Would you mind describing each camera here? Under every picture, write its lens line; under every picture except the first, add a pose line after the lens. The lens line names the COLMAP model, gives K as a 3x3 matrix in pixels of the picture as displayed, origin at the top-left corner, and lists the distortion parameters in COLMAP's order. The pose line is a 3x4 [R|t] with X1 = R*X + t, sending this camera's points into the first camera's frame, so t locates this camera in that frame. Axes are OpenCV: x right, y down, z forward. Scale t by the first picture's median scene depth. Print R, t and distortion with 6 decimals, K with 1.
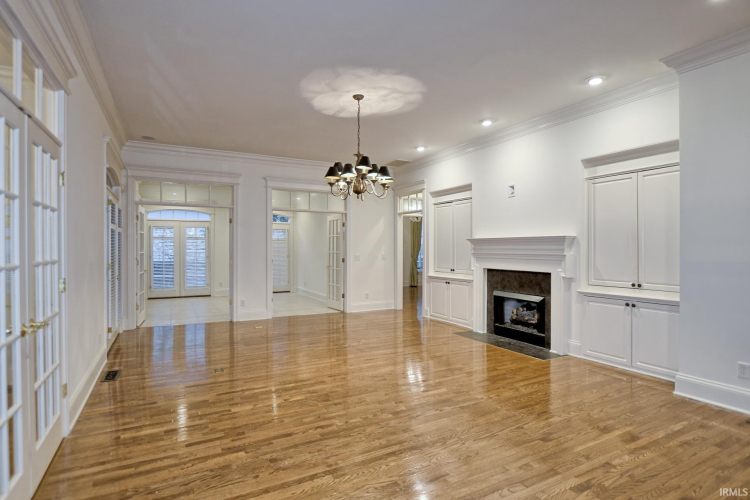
lens RADIAL K [[373.0, 0, 375.0], [0, 373.0, 250.0], [0, 0, 1]] dist [-0.023916, -0.000292]
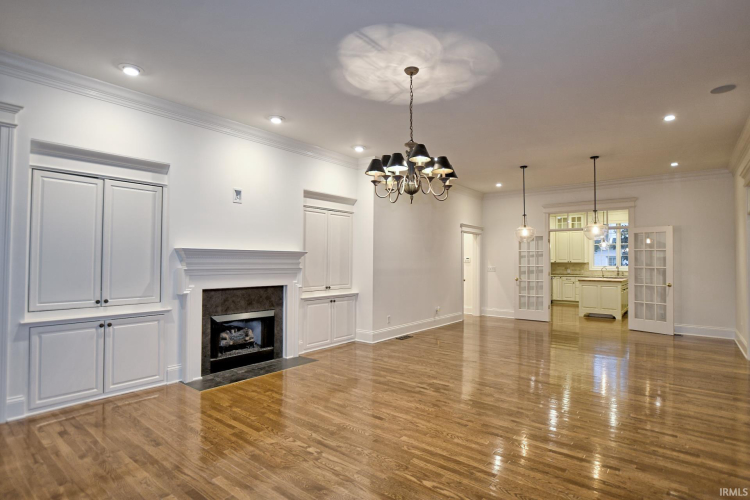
lens RADIAL K [[373.0, 0, 375.0], [0, 373.0, 250.0], [0, 0, 1]] dist [-0.023916, -0.000292]
pose [[-0.352666, 0.027006, 0.935360, -0.622436], [0.000423, 0.999588, -0.028701, -0.009147], [-0.935749, -0.009727, -0.352532, 1.131079]]
